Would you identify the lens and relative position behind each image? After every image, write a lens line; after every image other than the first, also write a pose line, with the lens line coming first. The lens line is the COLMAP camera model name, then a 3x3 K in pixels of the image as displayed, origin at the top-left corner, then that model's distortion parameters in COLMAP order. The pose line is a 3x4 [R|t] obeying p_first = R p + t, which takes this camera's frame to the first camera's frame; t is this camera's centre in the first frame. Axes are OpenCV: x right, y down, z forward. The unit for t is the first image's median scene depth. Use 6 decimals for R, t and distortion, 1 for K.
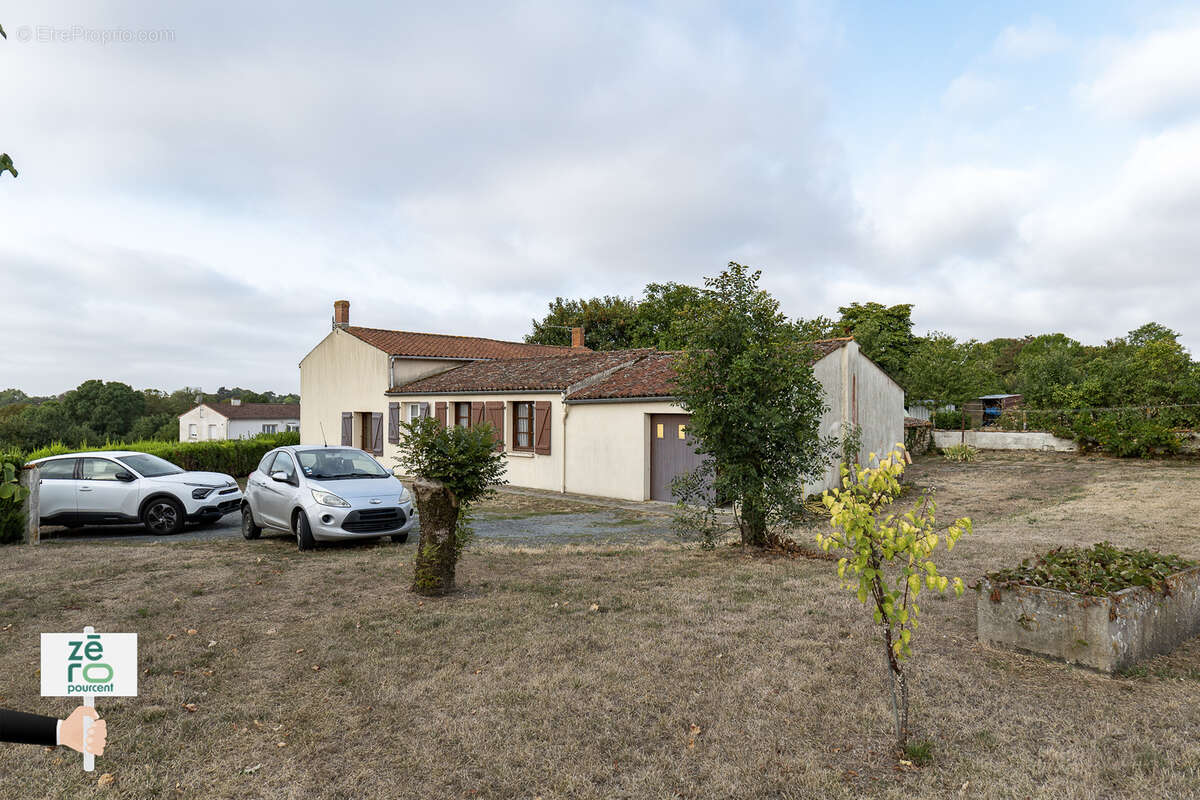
lens RADIAL K [[746.0, 0, 590.9], [0, 746.0, 411.5], [0, 0, 1]] dist [-0.015520, -0.000573]
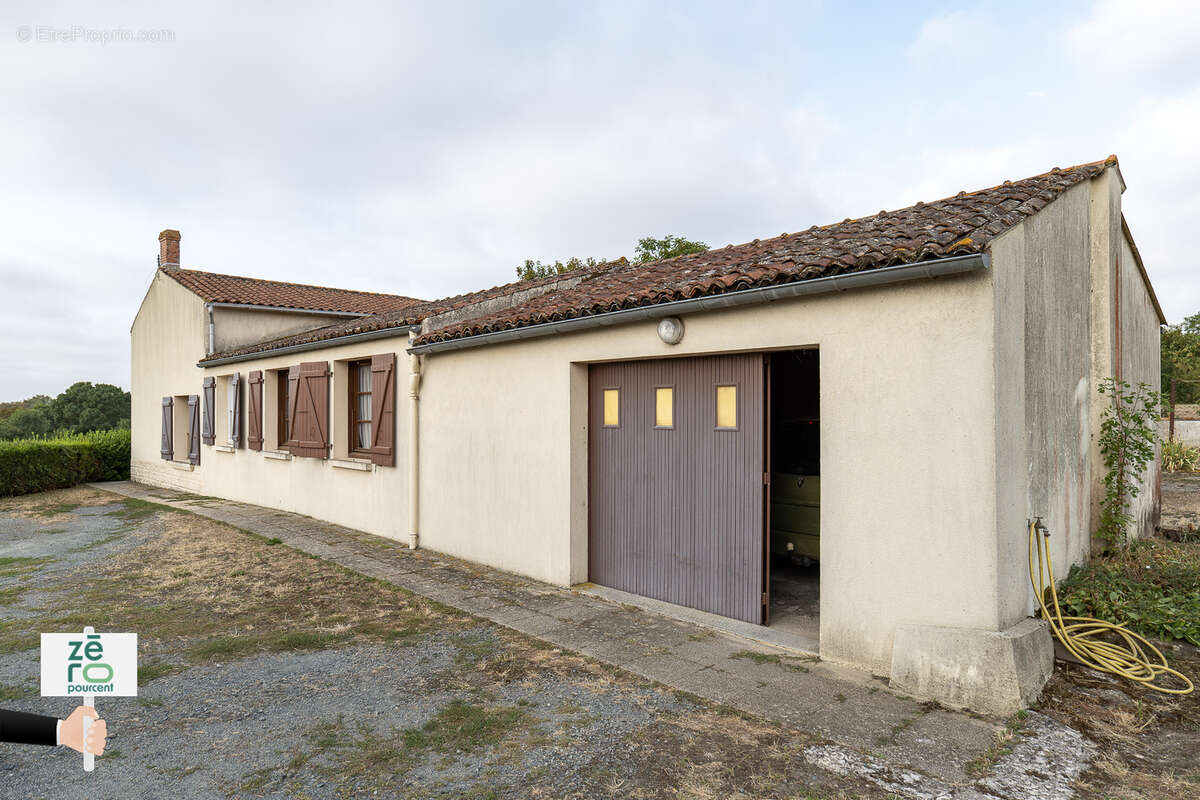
lens RADIAL K [[713.1, 0, 584.7], [0, 713.1, 414.7], [0, 0, 1]] dist [-0.034127, 0.033688]
pose [[0.999639, -0.005375, -0.026333, 0.058944], [0.005358, 0.999985, -0.000712, 0.019938], [0.026336, 0.000571, 0.999653, 0.415744]]
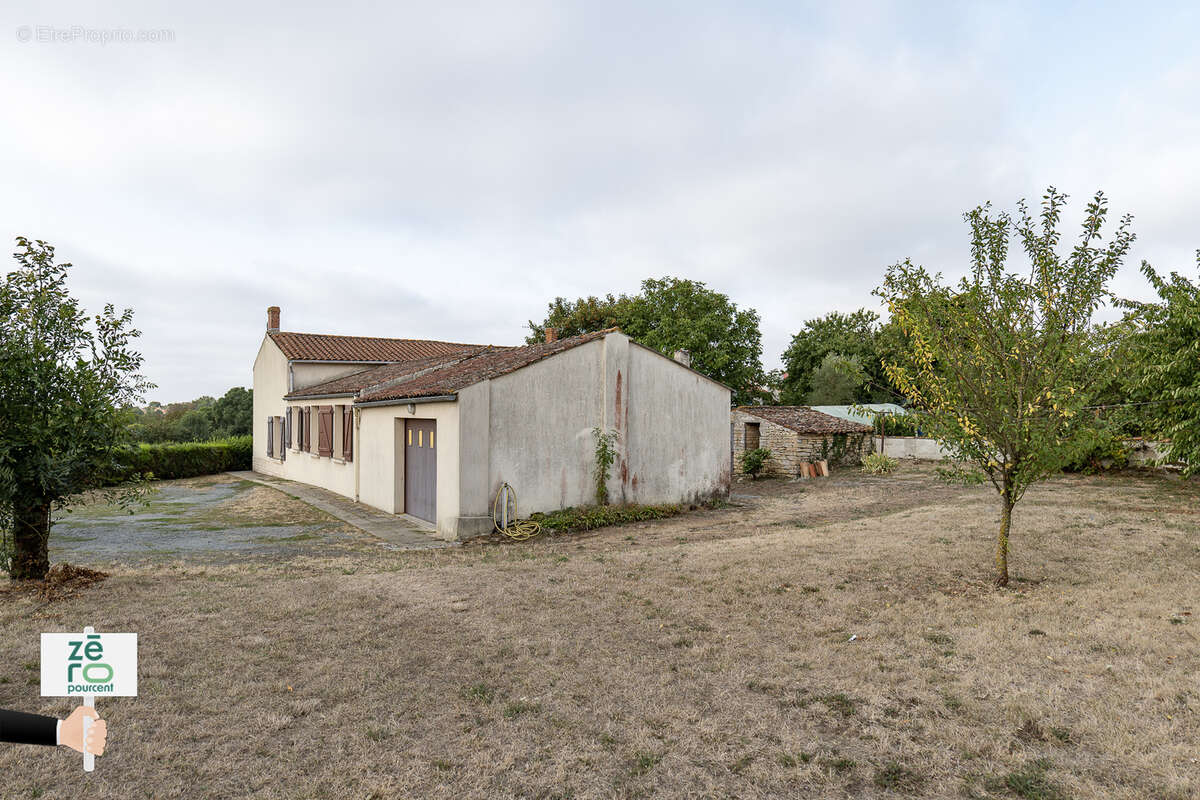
lens RADIAL K [[746.0, 0, 590.9], [0, 746.0, 411.5], [0, 0, 1]] dist [-0.015520, -0.000573]
pose [[0.979043, -0.003288, -0.203629, 0.328202], [0.002320, 0.999985, -0.004995, 0.000022], [0.203642, 0.004418, 0.979035, 0.102755]]
